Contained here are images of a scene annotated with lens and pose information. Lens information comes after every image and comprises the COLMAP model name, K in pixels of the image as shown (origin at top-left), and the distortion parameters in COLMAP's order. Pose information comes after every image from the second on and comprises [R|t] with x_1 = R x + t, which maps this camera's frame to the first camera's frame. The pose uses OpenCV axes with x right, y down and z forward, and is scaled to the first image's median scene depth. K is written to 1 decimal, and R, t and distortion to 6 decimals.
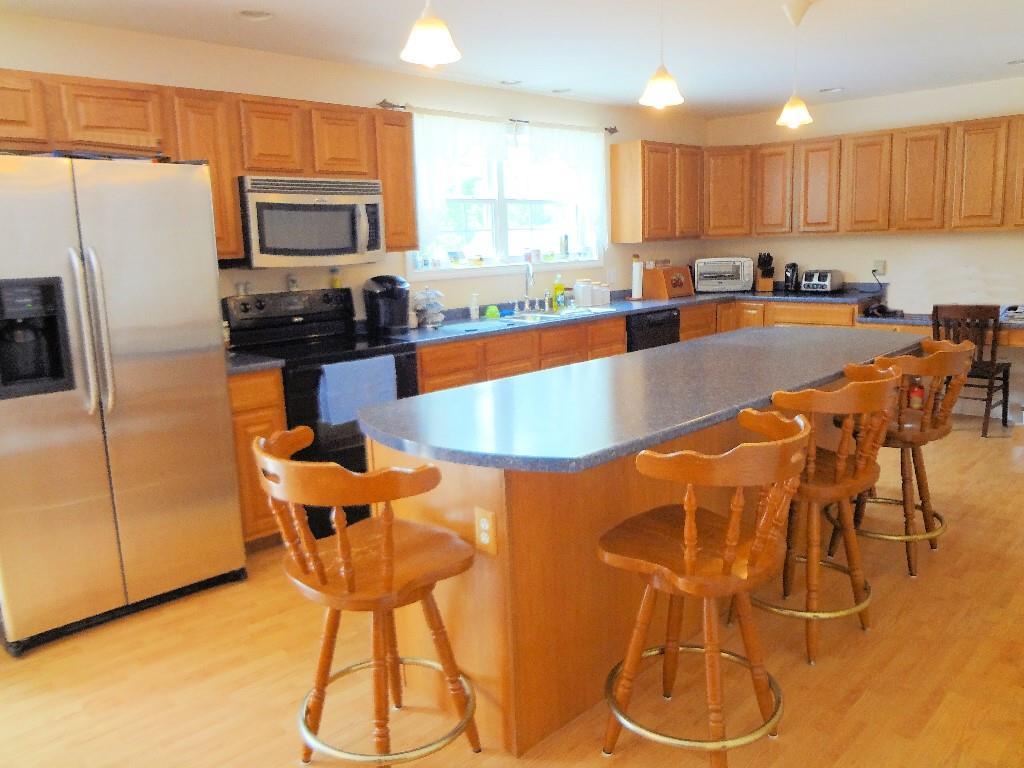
lens RADIAL K [[766.7, 0, 512.4], [0, 766.7, 379.6], [0, 0, 1]] dist [-0.056973, 0.015210]
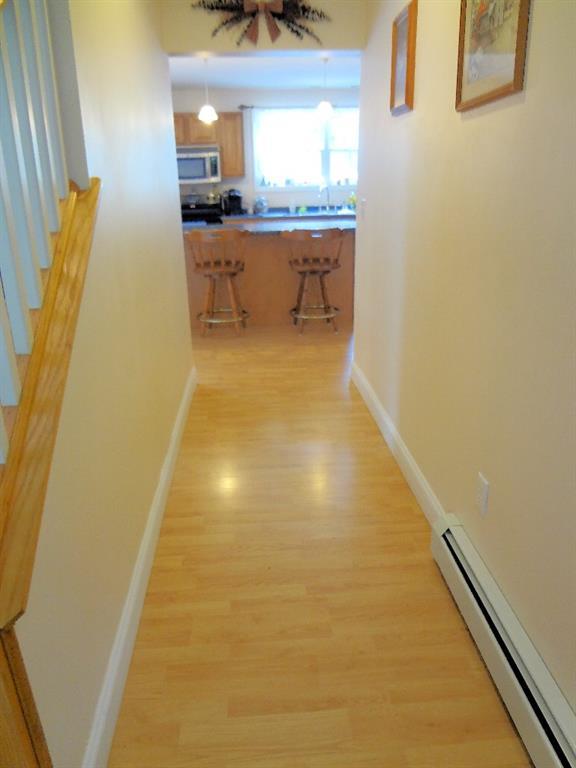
lens RADIAL K [[575.0, 0, 287.9], [0, 575.0, 384.1], [0, 0, 1]] dist [-0.056973, 0.015210]
pose [[0.756756, 0.235447, -0.609823, 1.215186], [-0.119670, 0.967016, 0.224852, 0.024396], [0.642650, -0.097180, 0.759972, -0.246825]]
